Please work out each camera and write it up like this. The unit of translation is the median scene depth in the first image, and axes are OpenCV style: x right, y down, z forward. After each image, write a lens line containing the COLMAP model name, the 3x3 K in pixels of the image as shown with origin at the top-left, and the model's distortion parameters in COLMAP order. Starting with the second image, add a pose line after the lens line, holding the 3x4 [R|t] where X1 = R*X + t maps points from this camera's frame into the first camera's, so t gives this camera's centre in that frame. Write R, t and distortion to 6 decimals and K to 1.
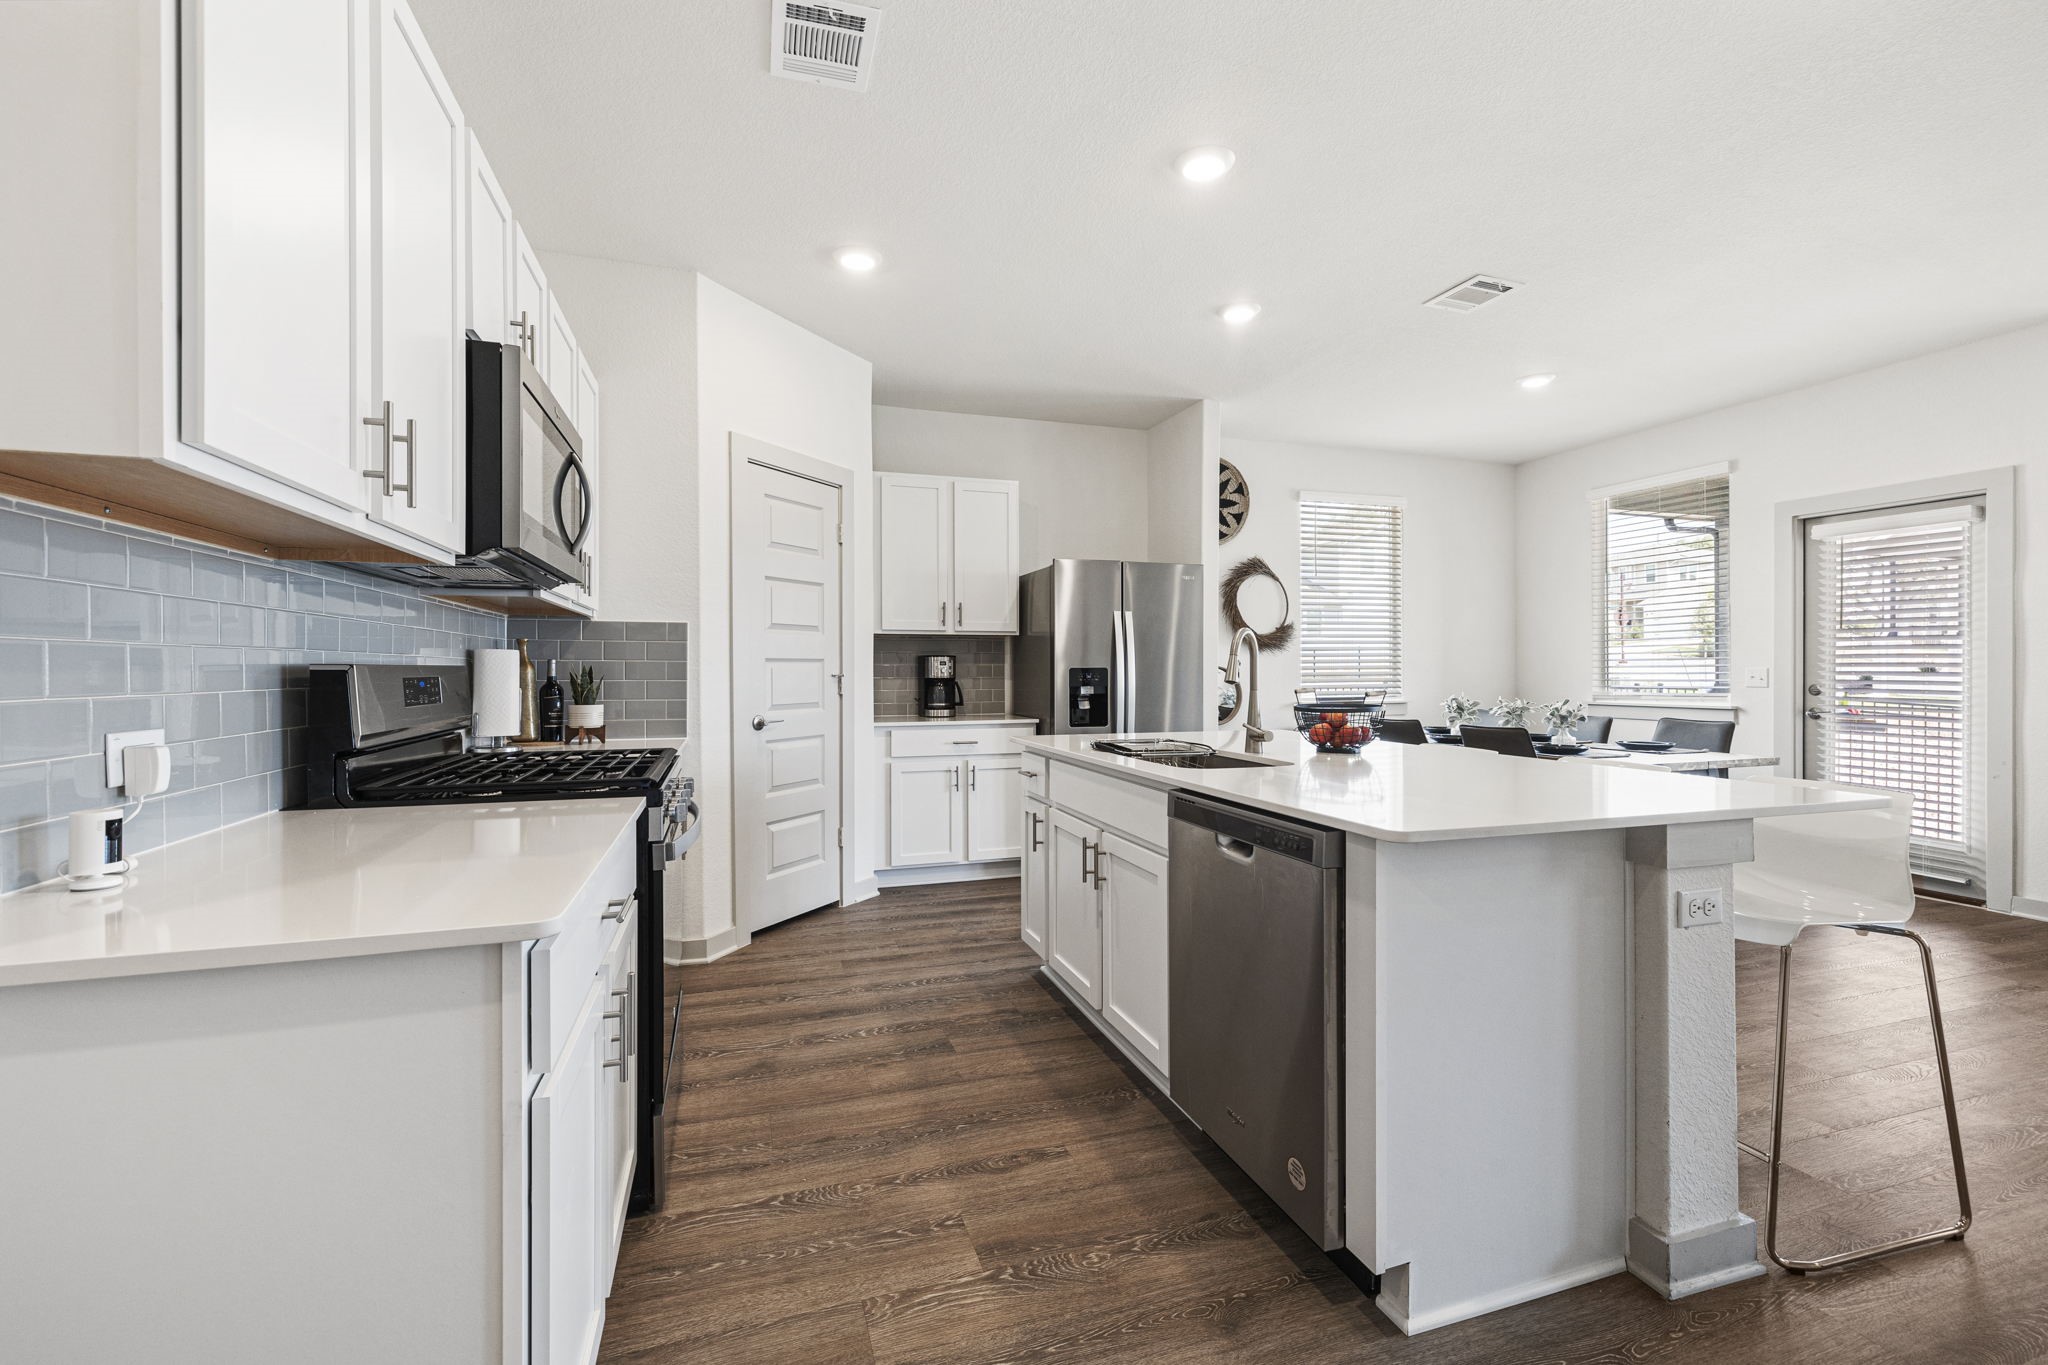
lens RADIAL K [[863.5, 0, 1014.7], [0, 863.5, 679.0], [0, 0, 1]] dist [0.001108, 0.000274]
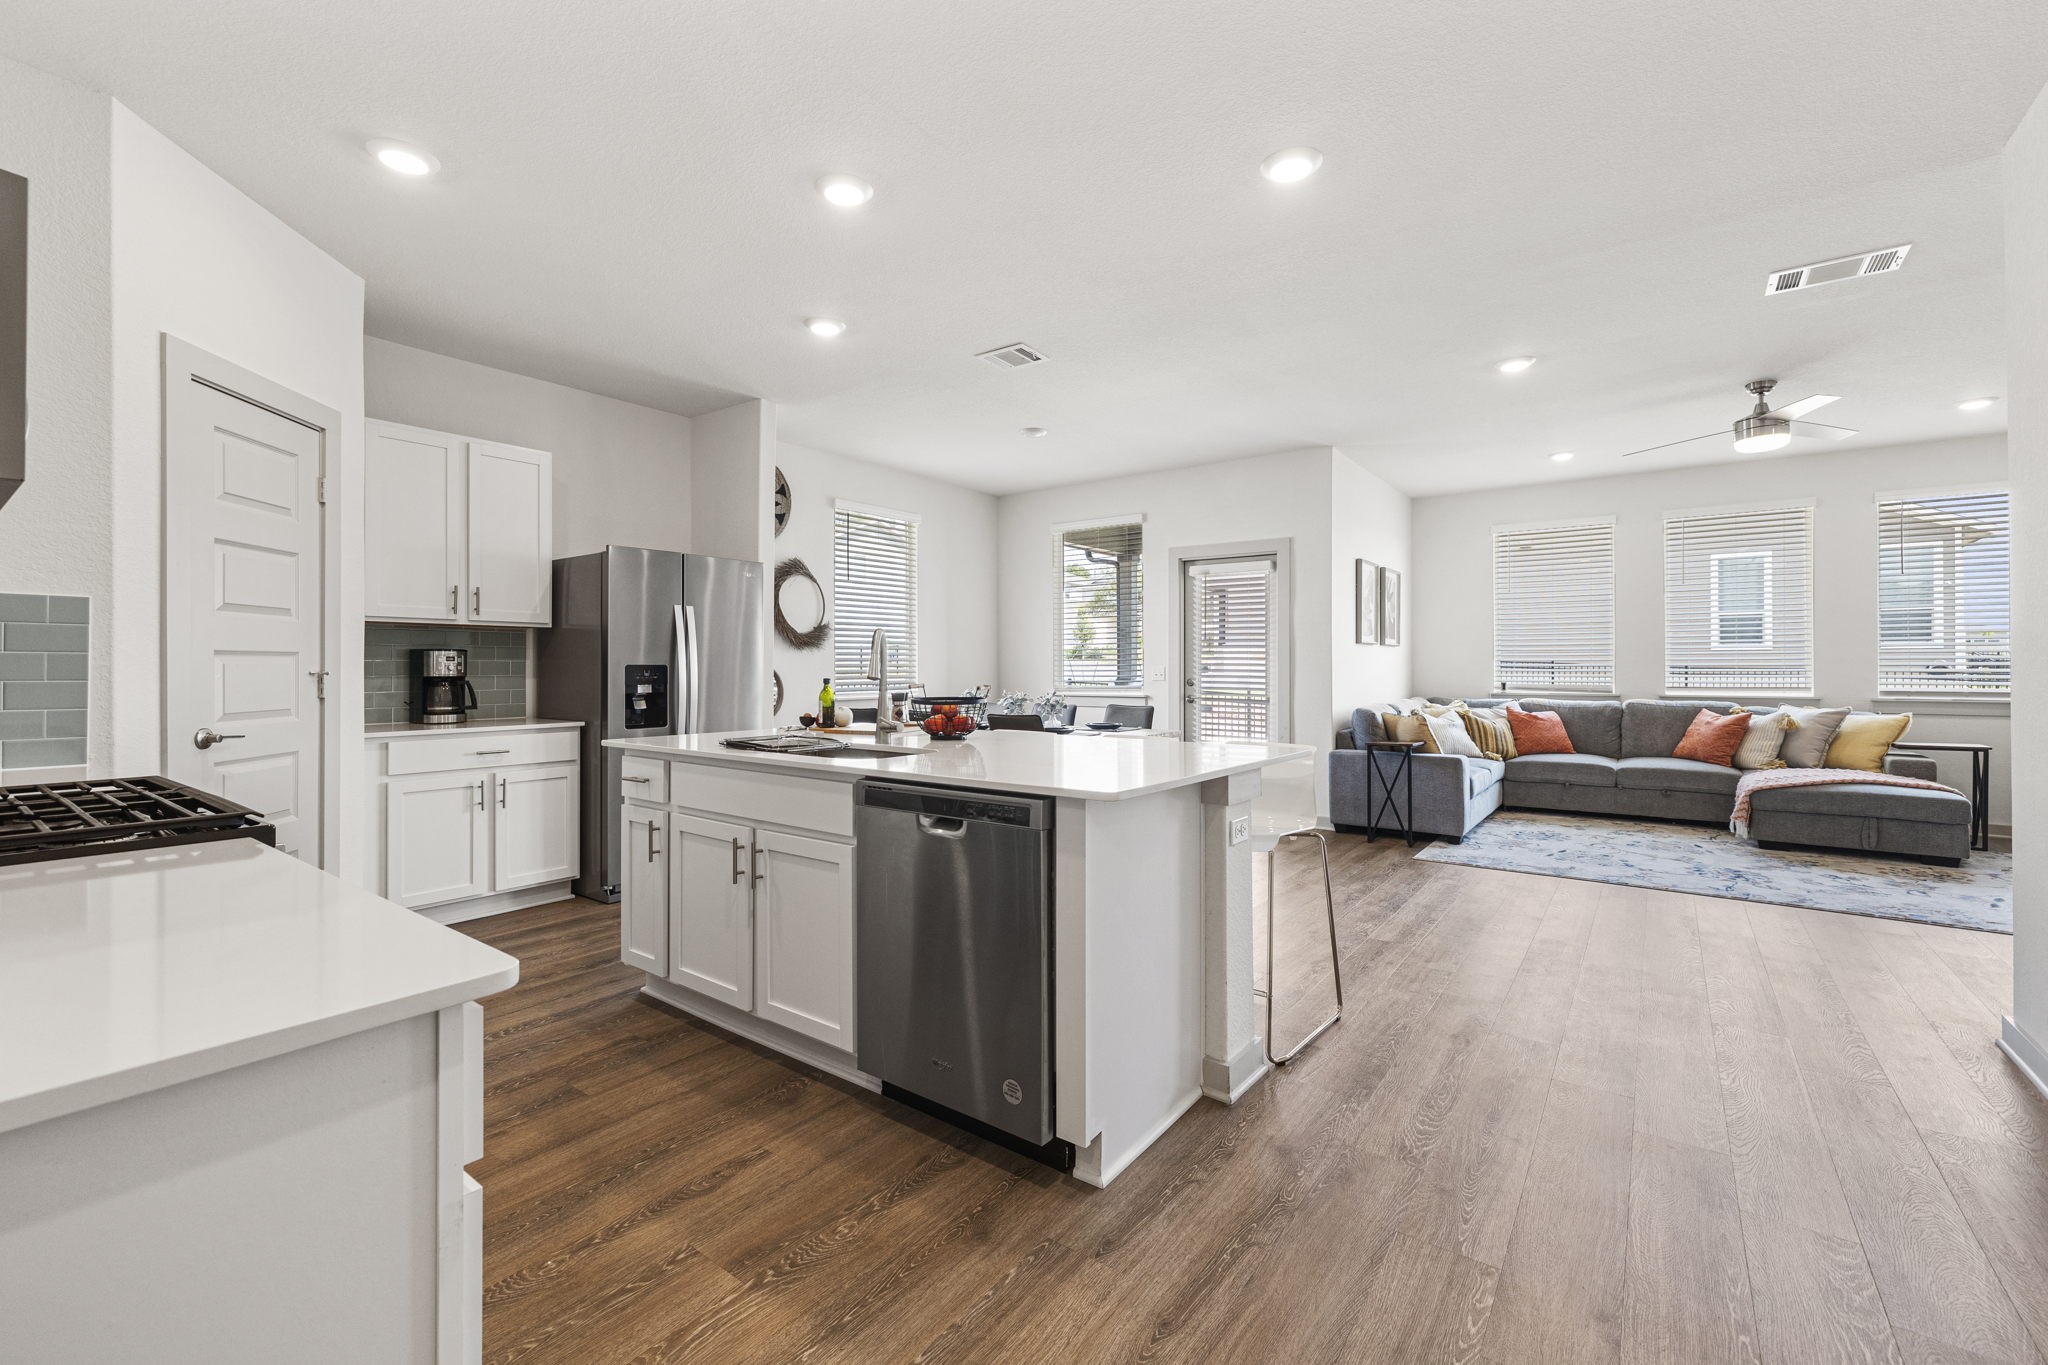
lens RADIAL K [[872.4, 0, 1002.4], [0, 872.4, 670.3], [0, 0, 1]] dist [-0.000285, 0.000061]
pose [[0.818125, -0.000106, 0.575041, -0.195210], [0.004433, 0.999971, -0.006123, 0.000633], [-0.575024, 0.007559, 0.818102, 0.012276]]
